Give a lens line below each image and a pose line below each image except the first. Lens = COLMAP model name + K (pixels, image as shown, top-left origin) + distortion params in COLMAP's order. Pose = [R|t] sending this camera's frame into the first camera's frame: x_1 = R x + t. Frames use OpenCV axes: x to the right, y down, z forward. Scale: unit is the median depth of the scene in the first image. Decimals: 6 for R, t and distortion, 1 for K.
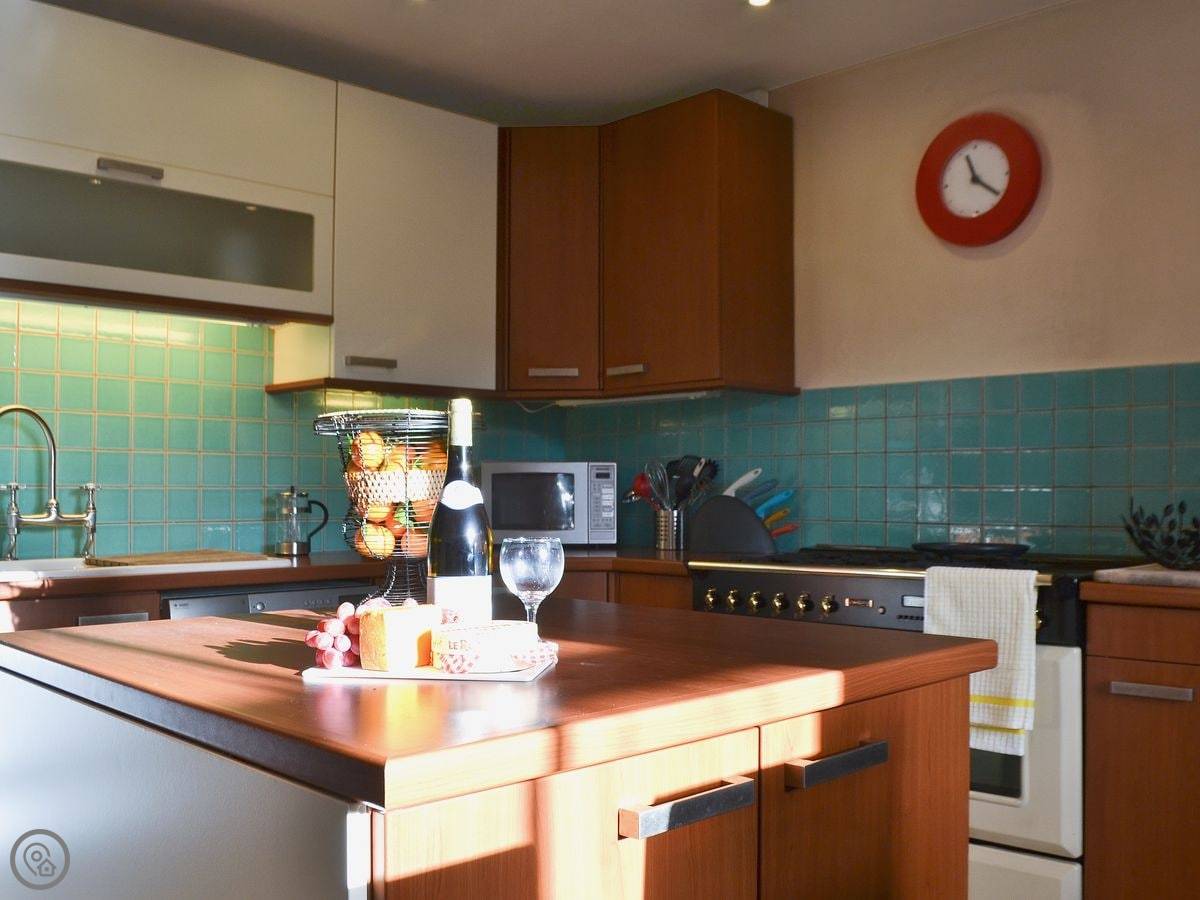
lens RADIAL K [[1141.6, 0, 600.0], [0, 1141.6, 450.0], [0, 0, 1]] dist [-0.040861, -0.002995]
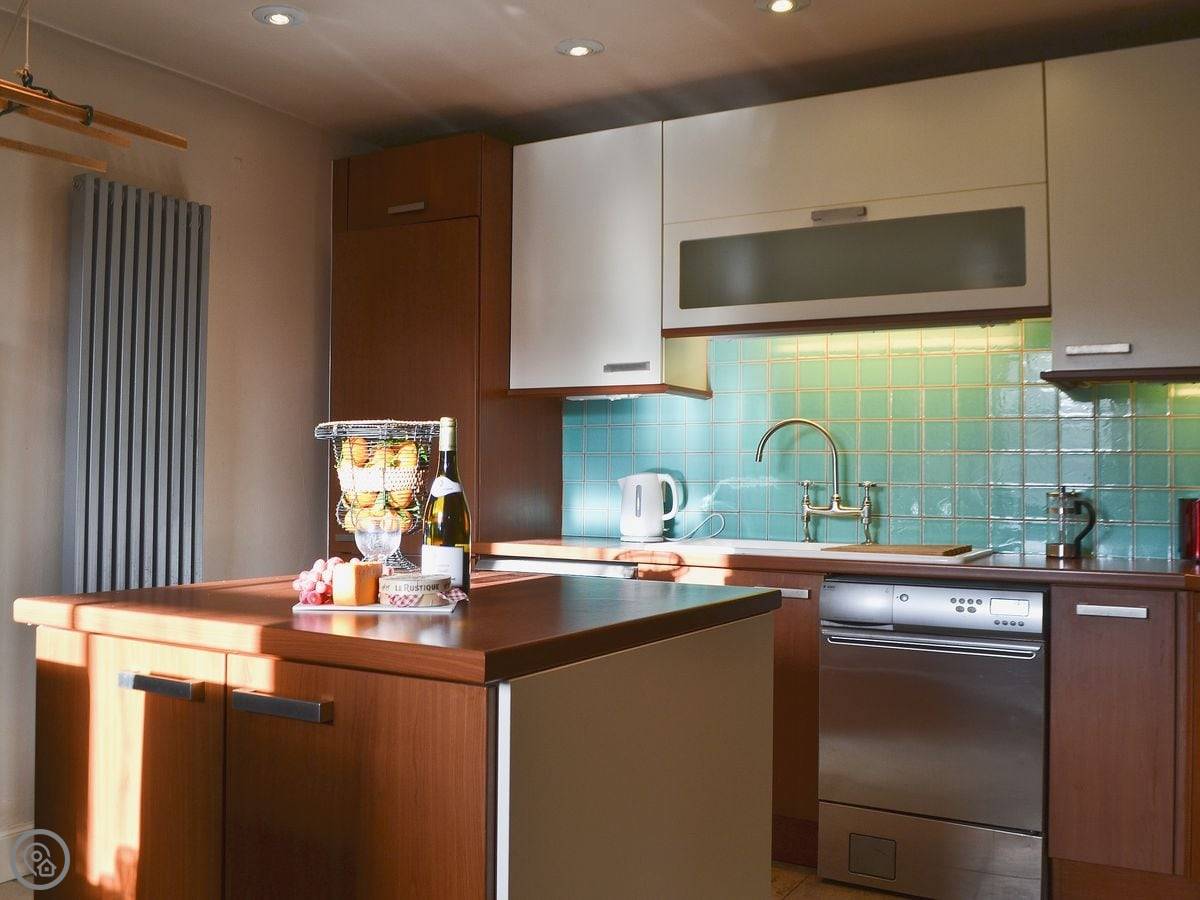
lens RADIAL K [[1175.7, 0, 626.1], [0, 1175.7, 416.7], [0, 0, 1]] dist [-0.064496, -0.035563]
pose [[0.266137, -0.044982, -0.962885, 0.619931], [0.018350, 0.998966, -0.041596, 0.008503], [0.963761, -0.006599, 0.266687, 0.411691]]
